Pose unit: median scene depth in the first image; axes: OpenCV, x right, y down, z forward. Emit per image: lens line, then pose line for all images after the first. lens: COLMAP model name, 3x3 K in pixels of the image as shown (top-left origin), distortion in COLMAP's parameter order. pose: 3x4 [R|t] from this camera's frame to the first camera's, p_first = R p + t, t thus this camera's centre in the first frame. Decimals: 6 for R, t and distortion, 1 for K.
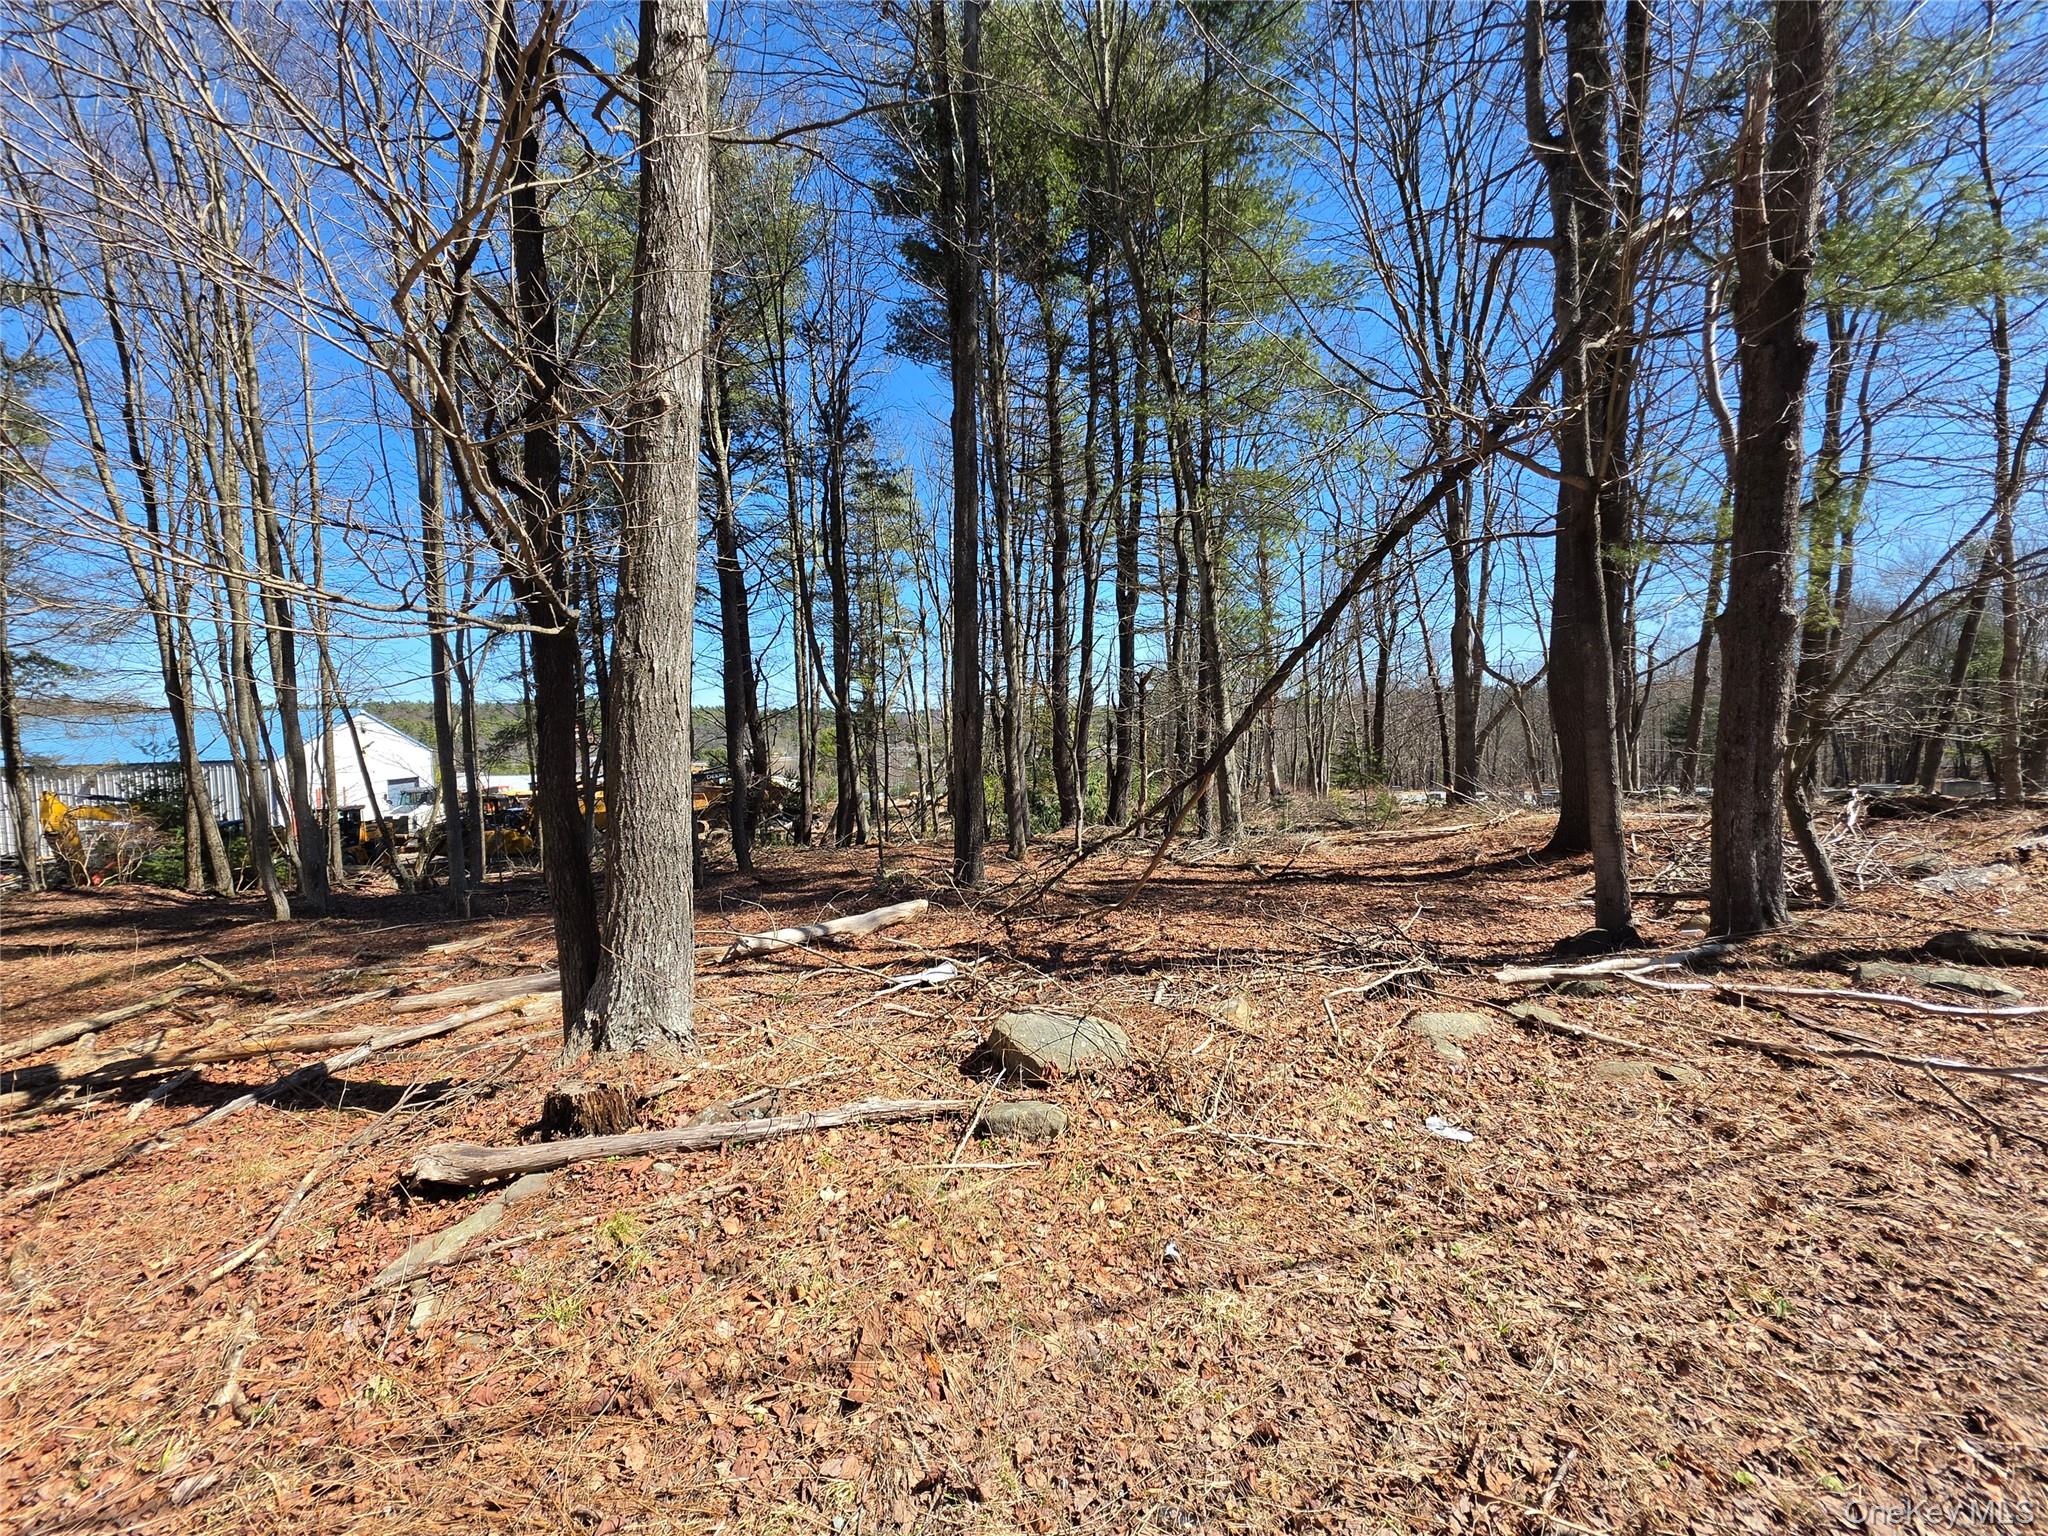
lens RADIAL K [[820.6, 0, 1022.8], [0, 820.6, 762.6], [0, 0, 1]] dist [-0.003189, 0.000503]
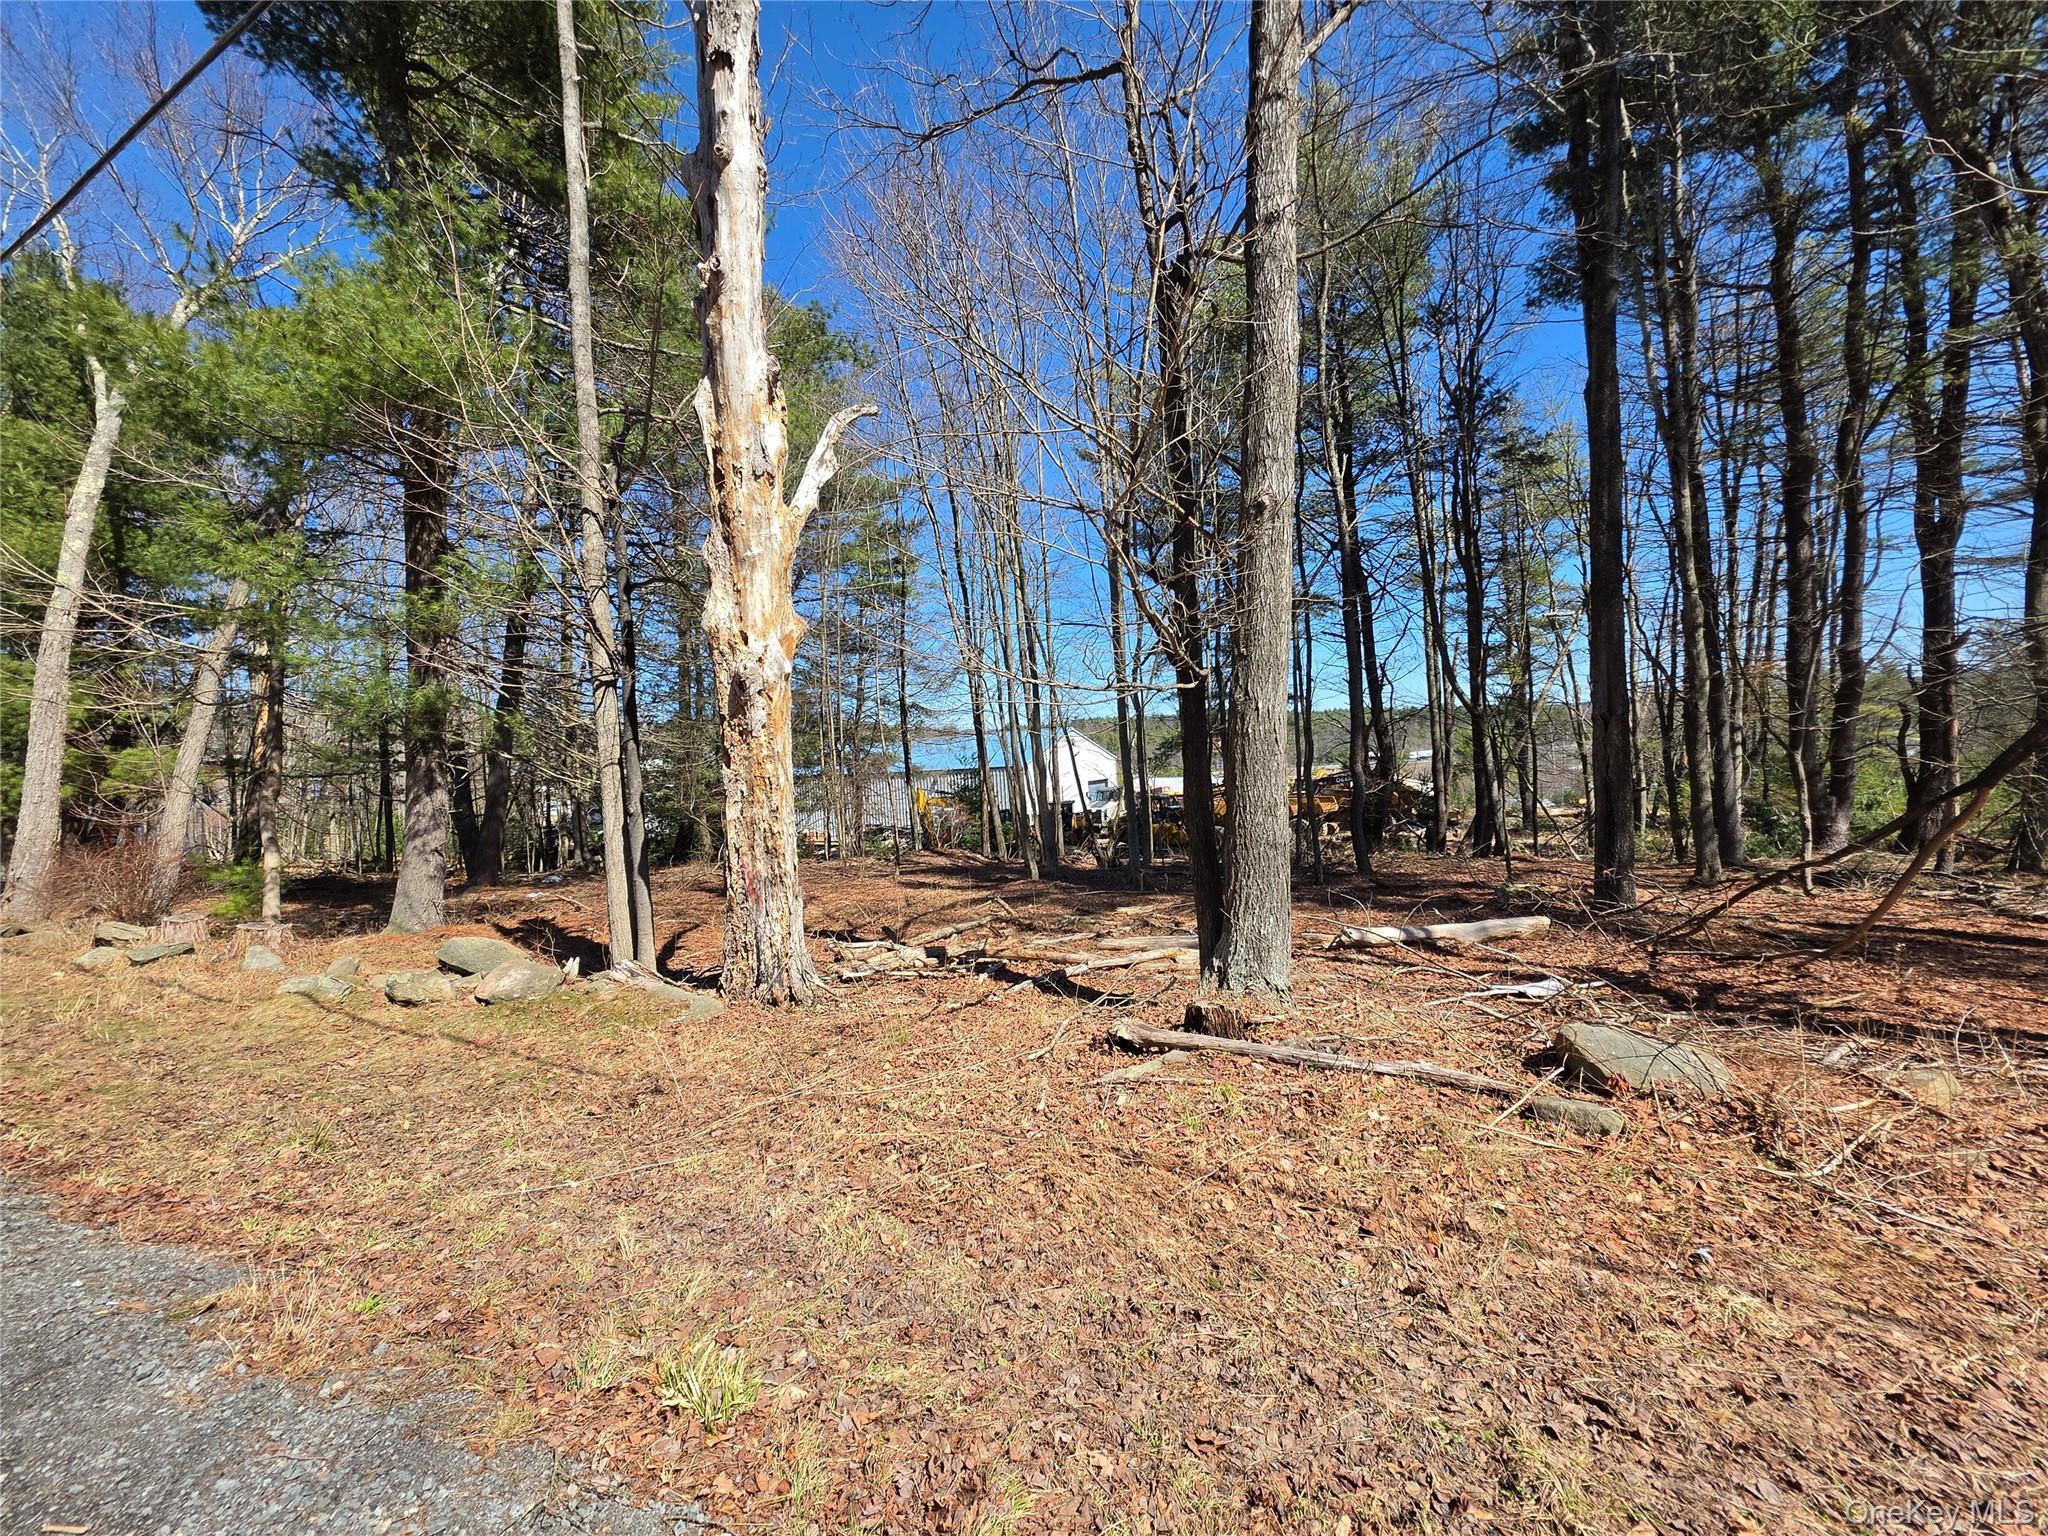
lens RADIAL K [[820.6, 0, 1022.8], [0, 820.6, 762.6], [0, 0, 1]] dist [-0.003189, 0.000503]
pose [[0.740094, -0.008176, -0.672454, 0.084294], [0.006580, 0.999966, -0.004916, -0.011907], [0.672472, -0.000787, 0.740122, -0.125627]]
